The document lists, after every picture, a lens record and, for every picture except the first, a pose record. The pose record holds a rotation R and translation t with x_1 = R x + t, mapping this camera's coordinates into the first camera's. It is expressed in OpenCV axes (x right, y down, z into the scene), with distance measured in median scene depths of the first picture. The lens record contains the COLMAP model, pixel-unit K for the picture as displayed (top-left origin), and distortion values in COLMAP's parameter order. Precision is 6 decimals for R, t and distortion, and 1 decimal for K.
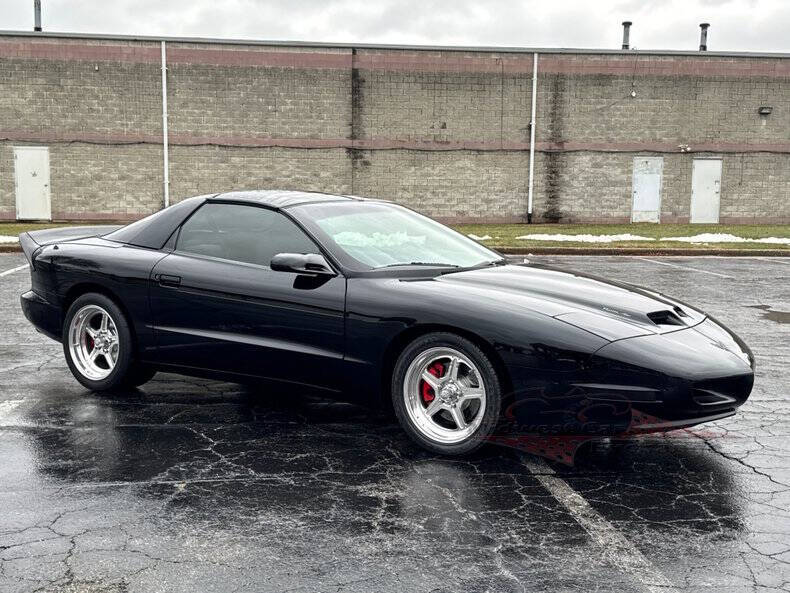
lens RADIAL K [[993.3, 0, 396.2], [0, 993.3, 299.5], [0, 0, 1]] dist [0.194519, -0.414727]
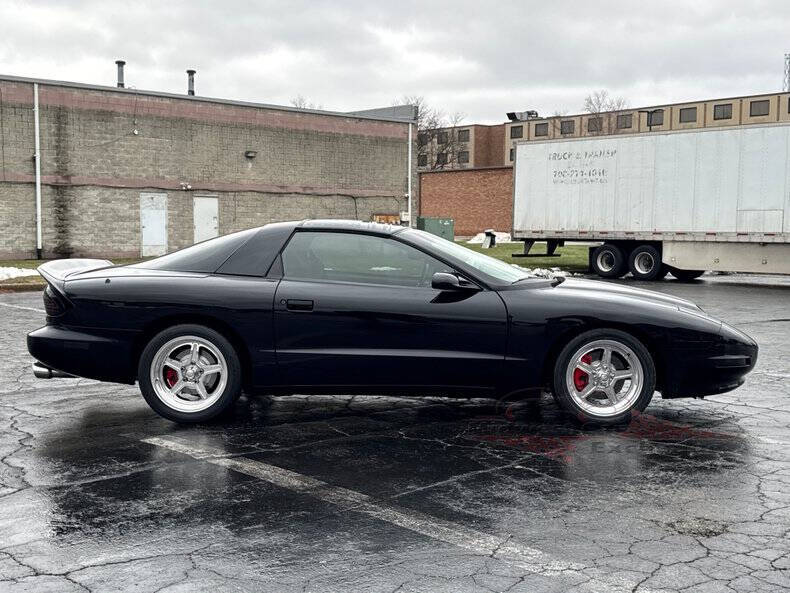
lens RADIAL K [[993.3, 0, 396.2], [0, 993.3, 299.5], [0, 0, 1]] dist [0.194519, -0.414727]
pose [[0.825526, -0.047645, 0.562349, -0.134755], [0.067971, 0.997571, -0.015262, -0.000283], [-0.560256, 0.050822, 0.826759, 0.014539]]
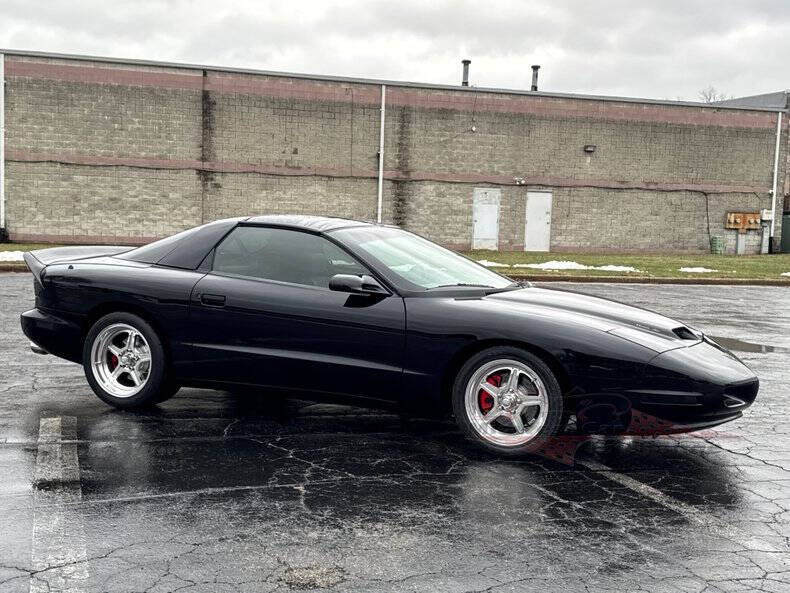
lens RADIAL K [[994.9, 0, 400.1], [0, 994.9, 298.8], [0, 0, 1]] dist [0.192293, -0.411741]
pose [[0.981275, 0.004032, 0.192567, -0.043522], [0.000836, 0.999682, -0.025193, 0.001229], [-0.192608, 0.024882, 0.980960, -0.011376]]
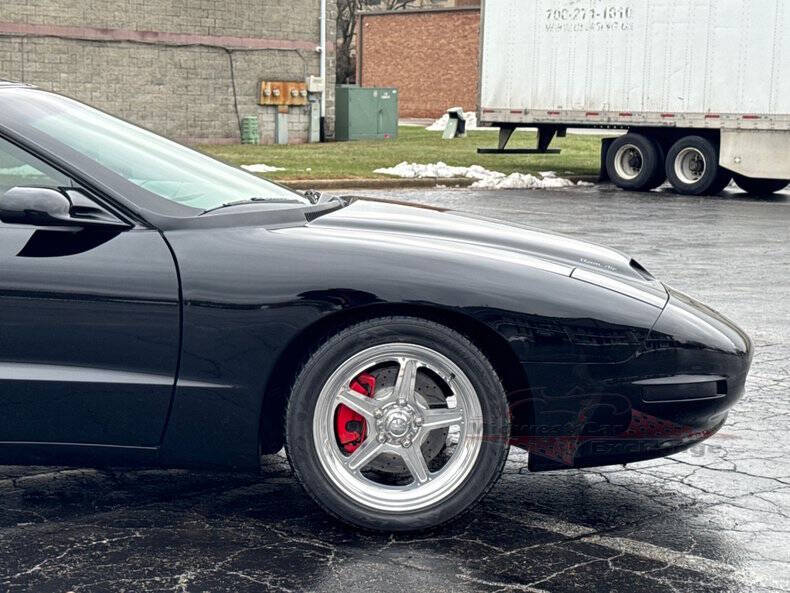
lens RADIAL K [[1553.4, 0, 384.1], [0, 1553.4, 297.0], [0, 0, 1]] dist [0.150000, 0.001711]
pose [[0.811186, -0.068706, 0.580737, -0.071631], [0.058142, 0.997629, 0.036814, -0.001678], [-0.581890, 0.003902, 0.813258, 0.043895]]
